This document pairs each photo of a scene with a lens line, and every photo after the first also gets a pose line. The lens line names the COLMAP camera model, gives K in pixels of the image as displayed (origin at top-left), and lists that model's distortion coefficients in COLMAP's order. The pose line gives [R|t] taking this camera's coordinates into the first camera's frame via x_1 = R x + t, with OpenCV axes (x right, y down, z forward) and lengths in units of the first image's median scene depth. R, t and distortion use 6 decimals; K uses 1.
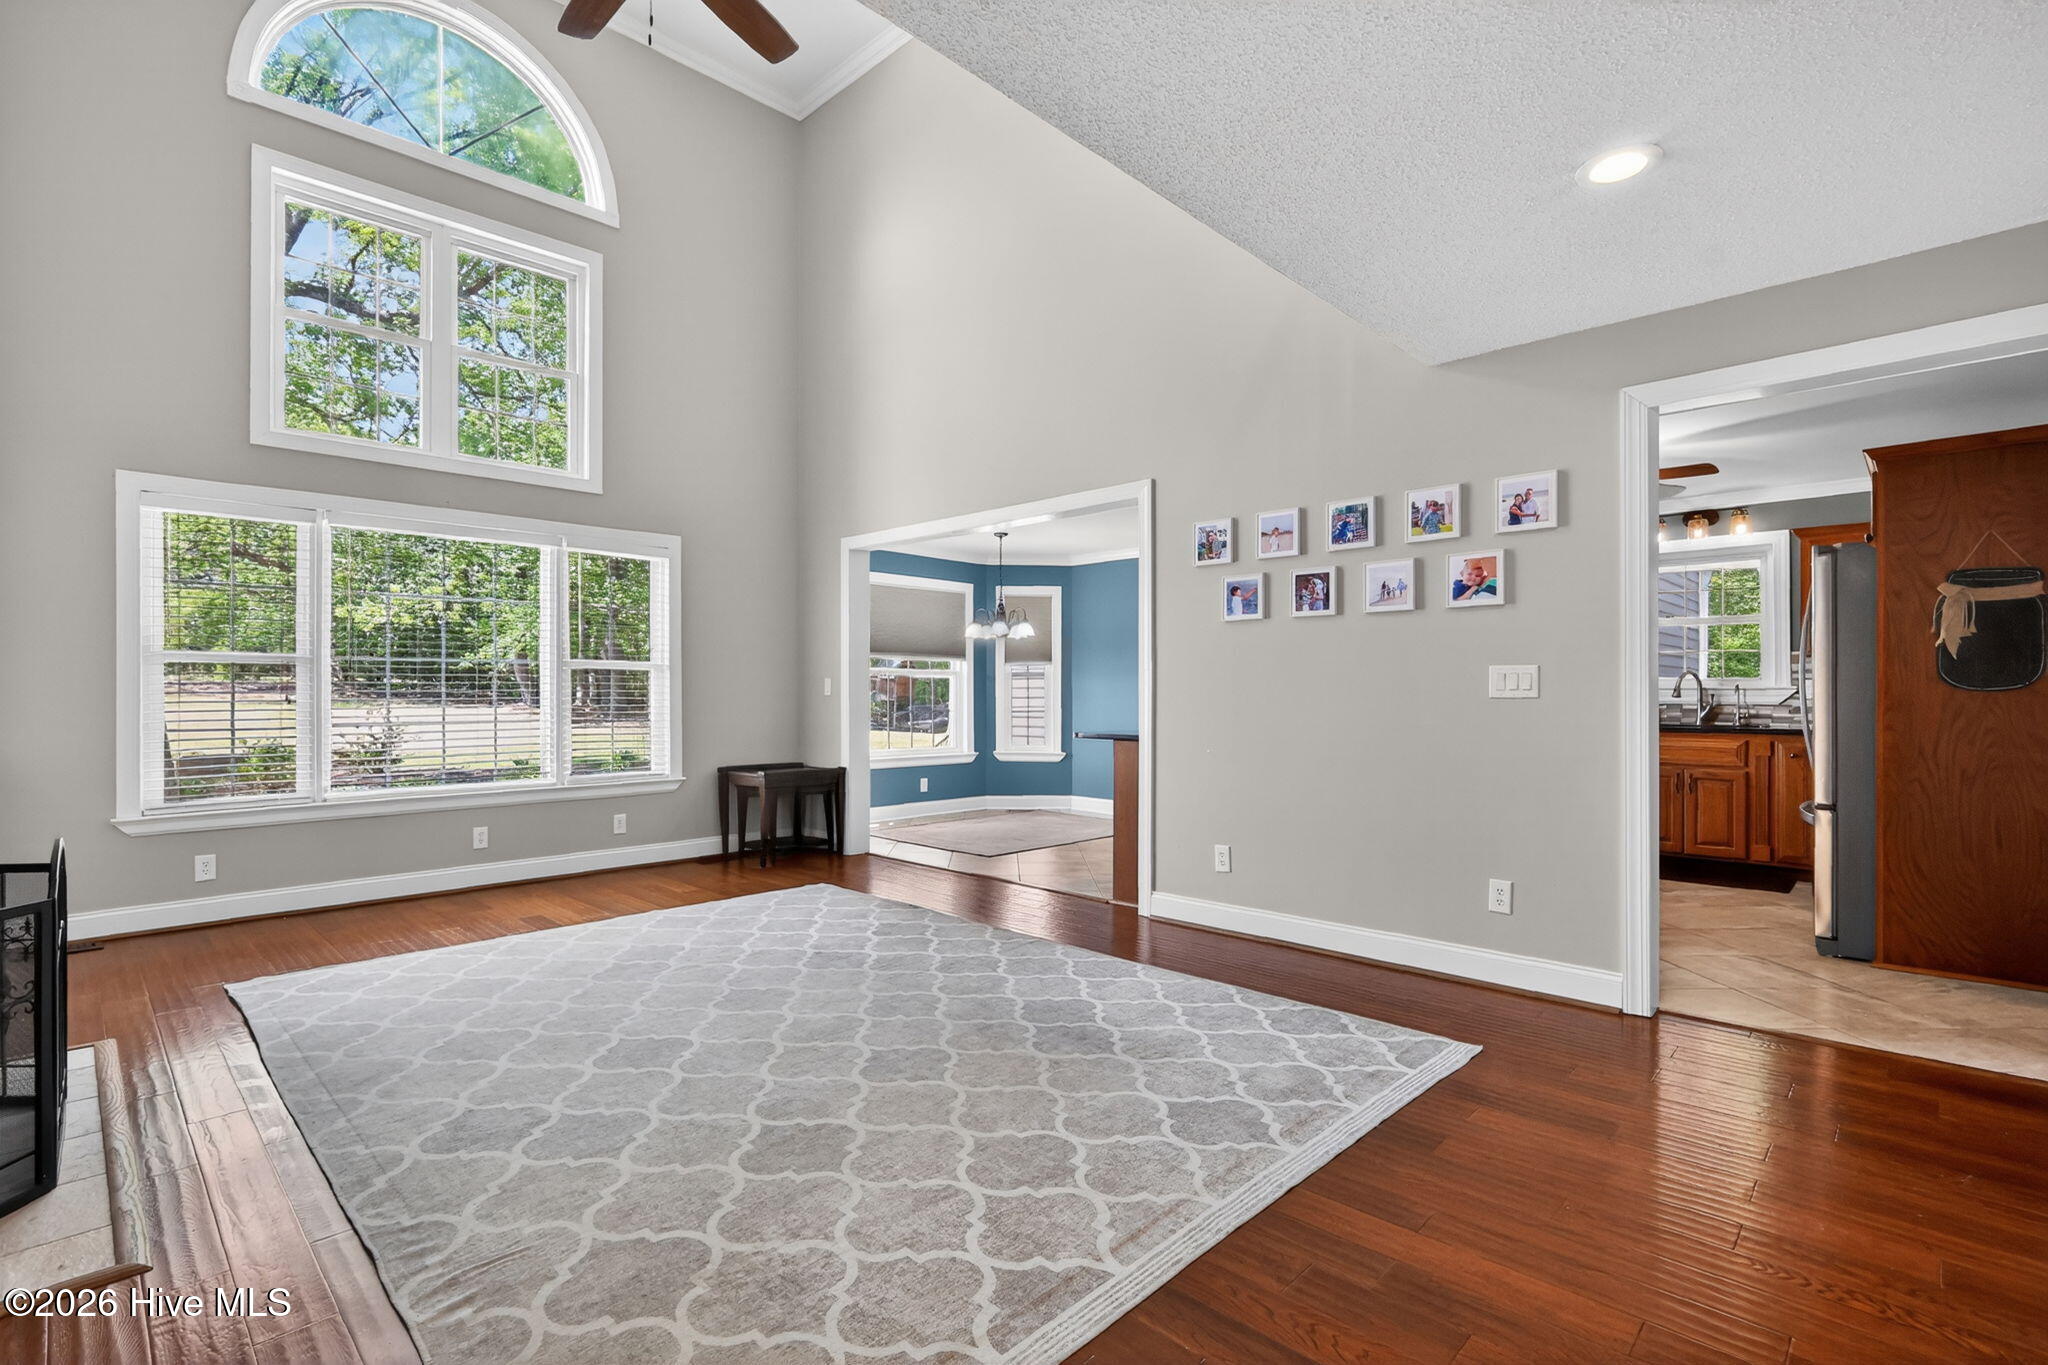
lens RADIAL K [[951.6, 0, 1021.0], [0, 951.6, 692.4], [0, 0, 1]] dist [-0.002803, 0.001168]
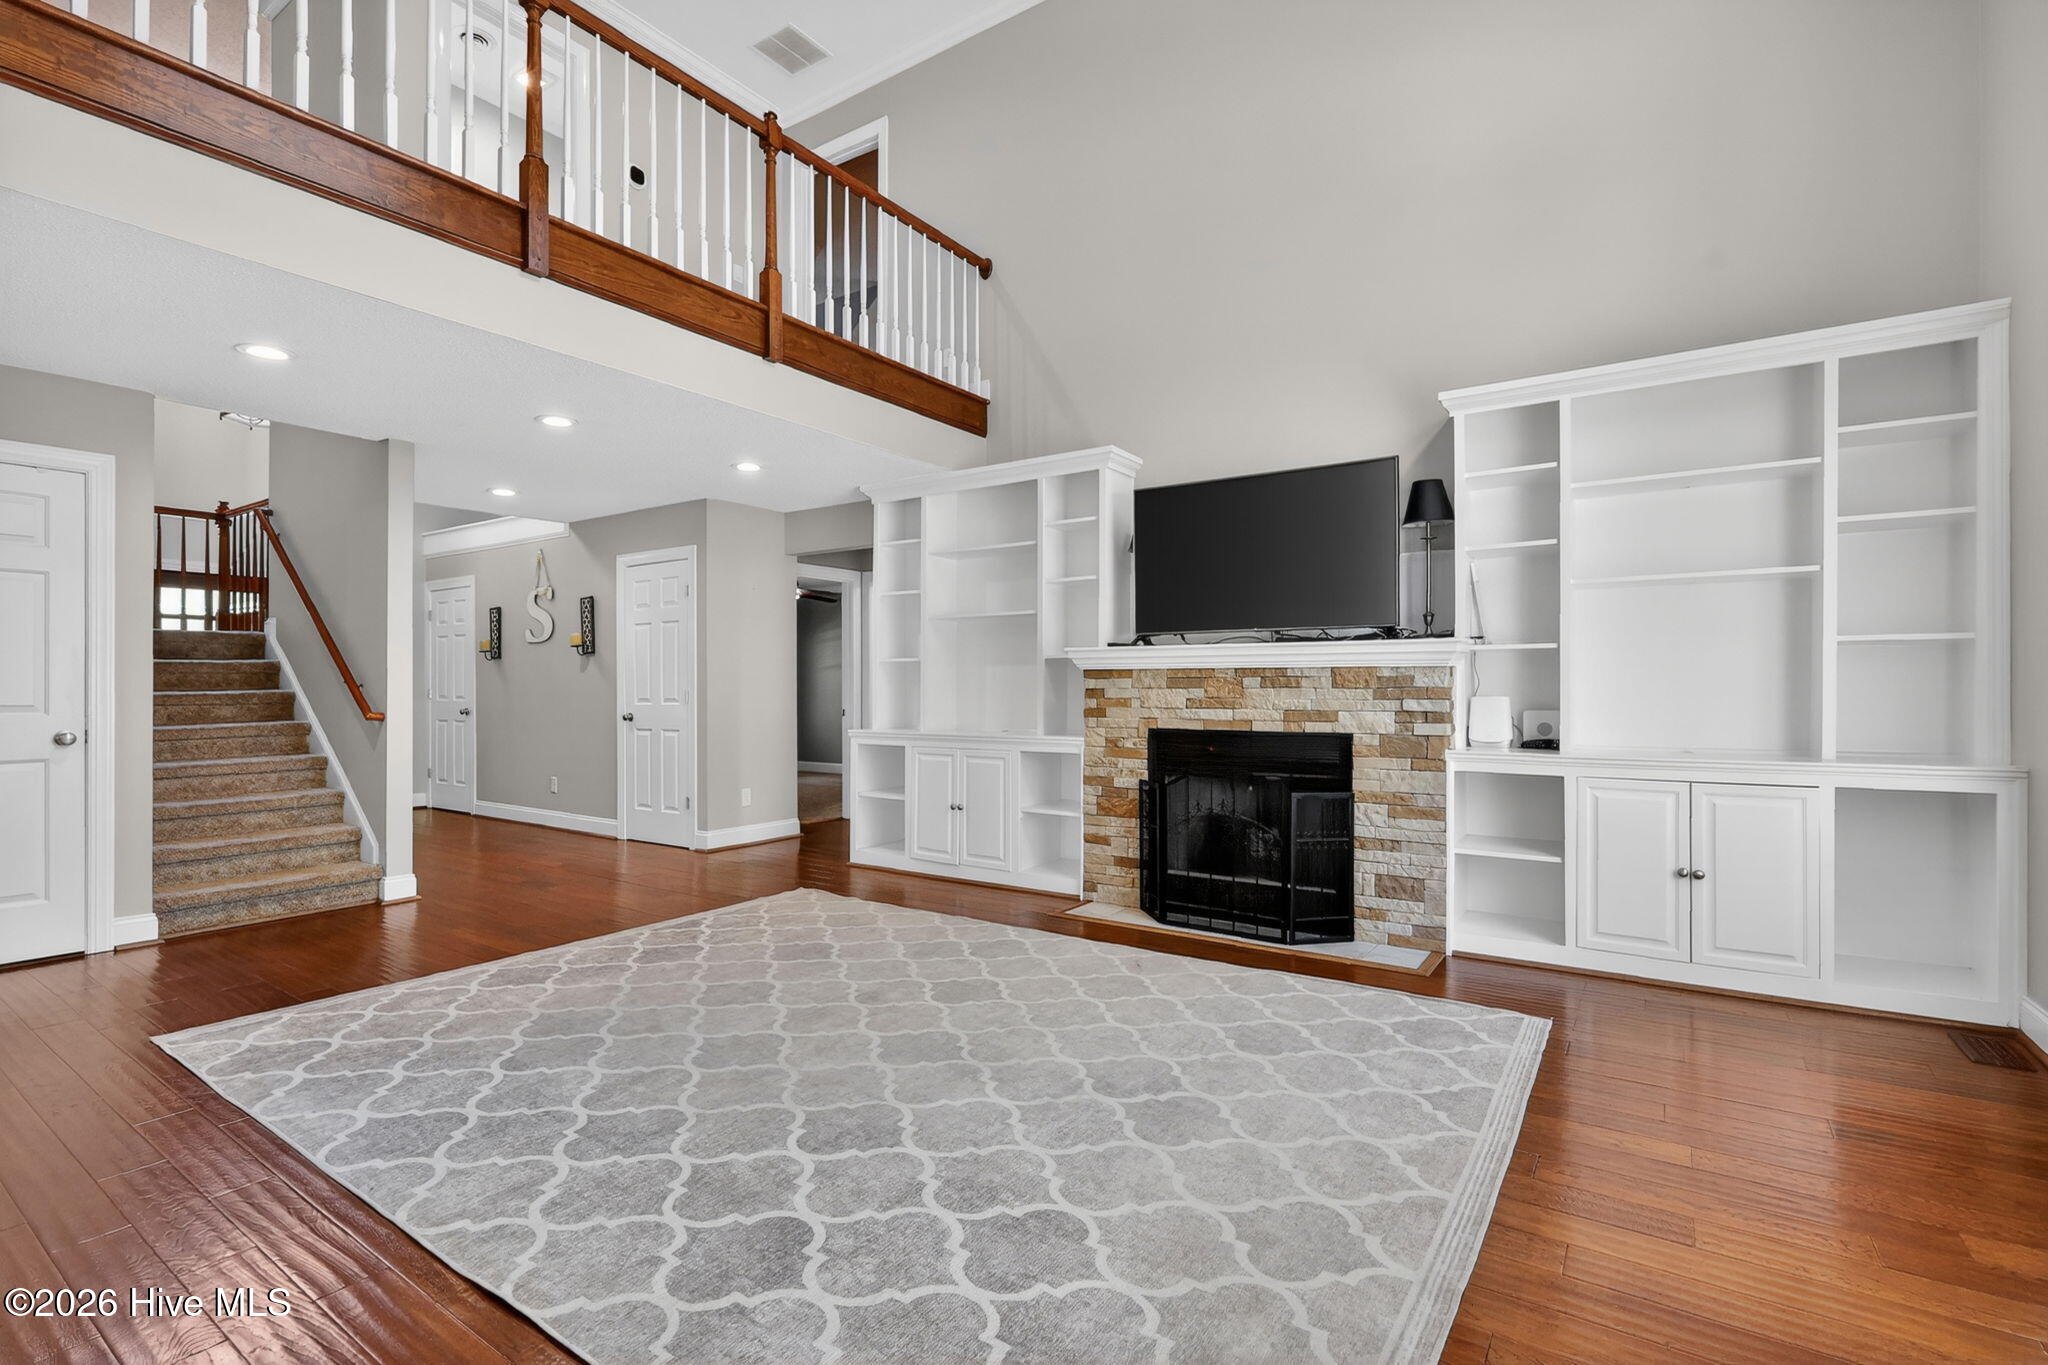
lens RADIAL K [[951.6, 0, 1014.5], [0, 951.6, 681.1], [0, 0, 1]] dist [-0.002803, 0.001168]
pose [[-0.987540, 0.003509, -0.157332, -0.184284], [0.004506, 0.999972, -0.005982, 0.001819], [0.157306, -0.006617, -0.987528, 1.479041]]
